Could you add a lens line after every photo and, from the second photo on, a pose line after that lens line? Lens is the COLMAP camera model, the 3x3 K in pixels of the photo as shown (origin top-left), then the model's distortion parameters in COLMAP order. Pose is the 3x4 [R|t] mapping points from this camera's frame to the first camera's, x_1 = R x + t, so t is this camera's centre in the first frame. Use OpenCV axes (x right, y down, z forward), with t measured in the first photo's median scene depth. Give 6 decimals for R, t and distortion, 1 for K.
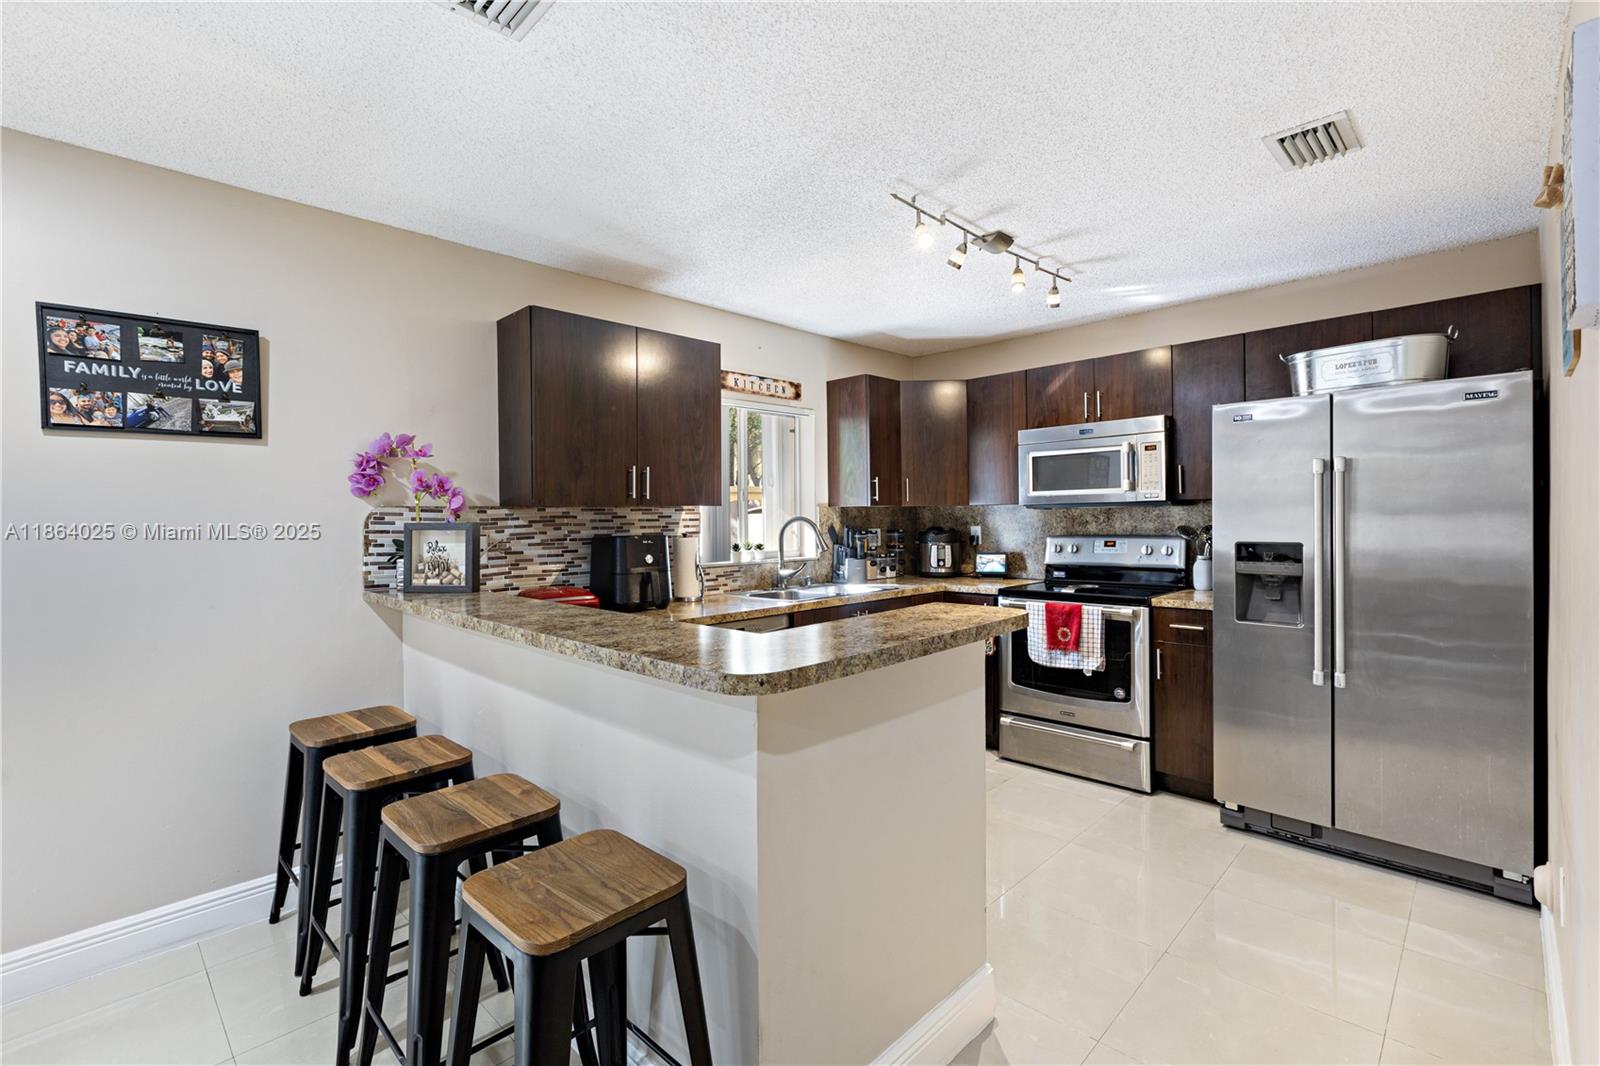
lens RADIAL K [[728.2, 0, 800.3], [0, 728.2, 527.9], [0, 0, 1]] dist [-0.003973, 0.000998]
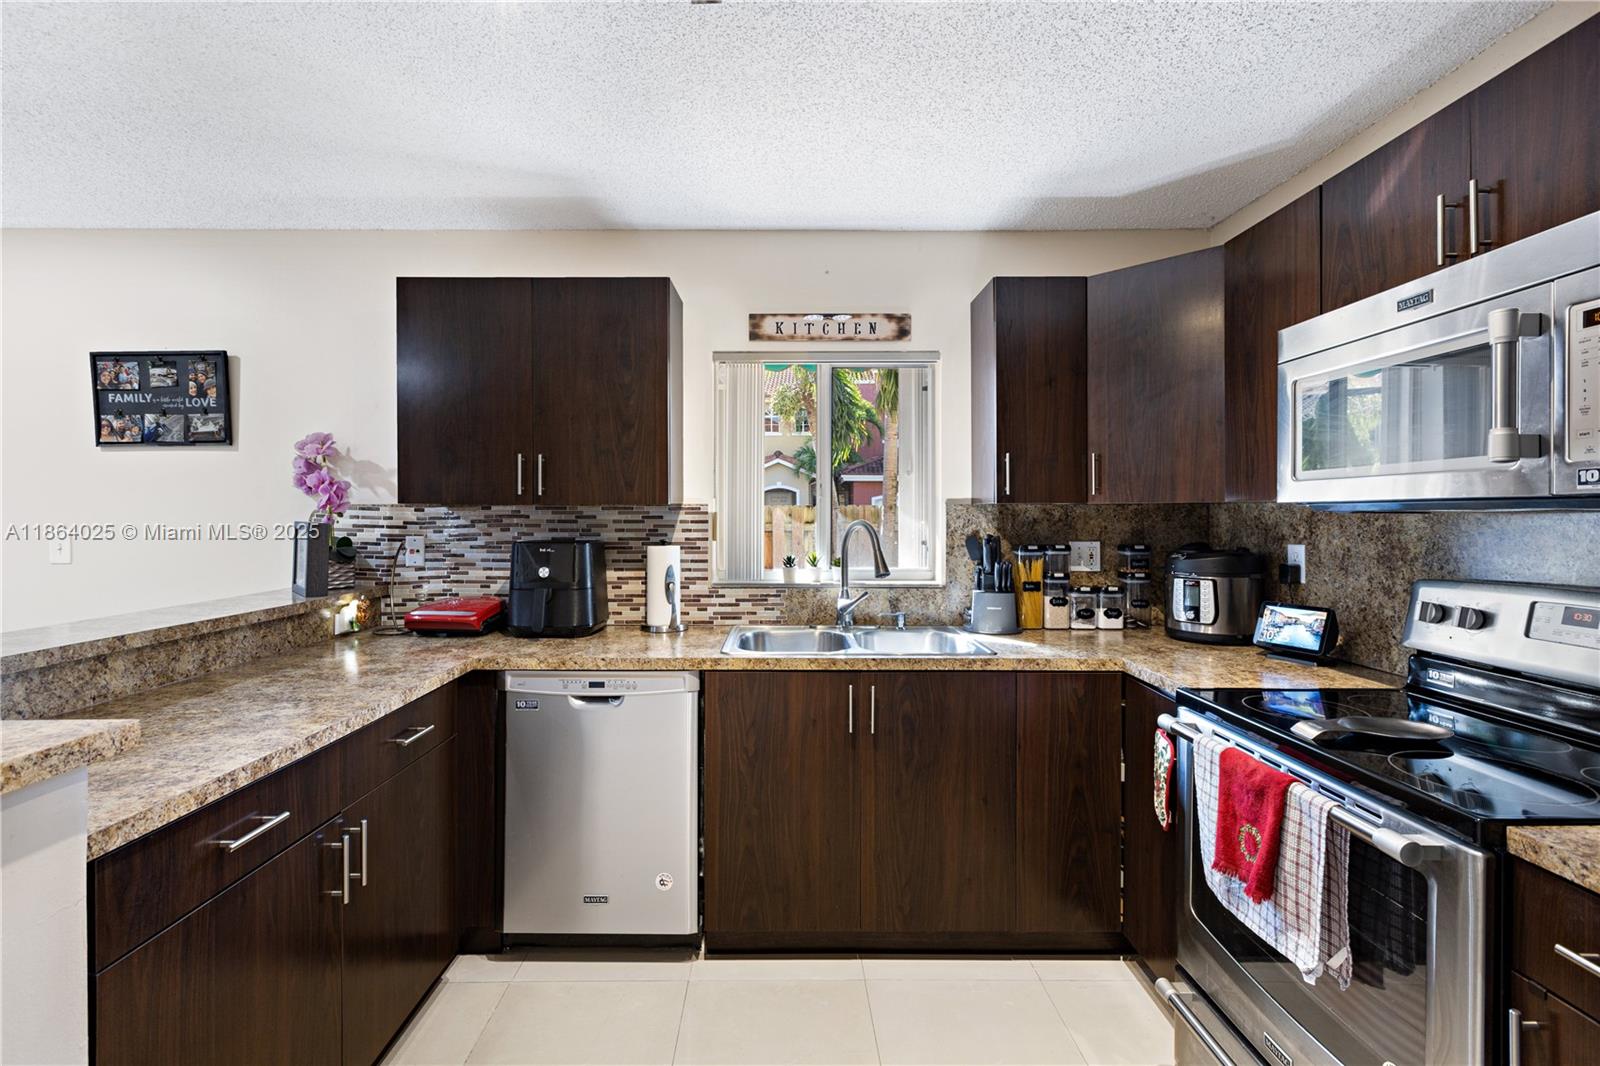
lens RADIAL K [[728.2, 0, 798.2], [0, 728.2, 515.7], [0, 0, 1]] dist [-0.003973, 0.000998]
pose [[0.700051, 0.015628, -0.713922, 0.544055], [-0.019619, 0.999804, 0.002648, -0.025497], [0.713823, 0.012153, 0.700221, 0.656869]]
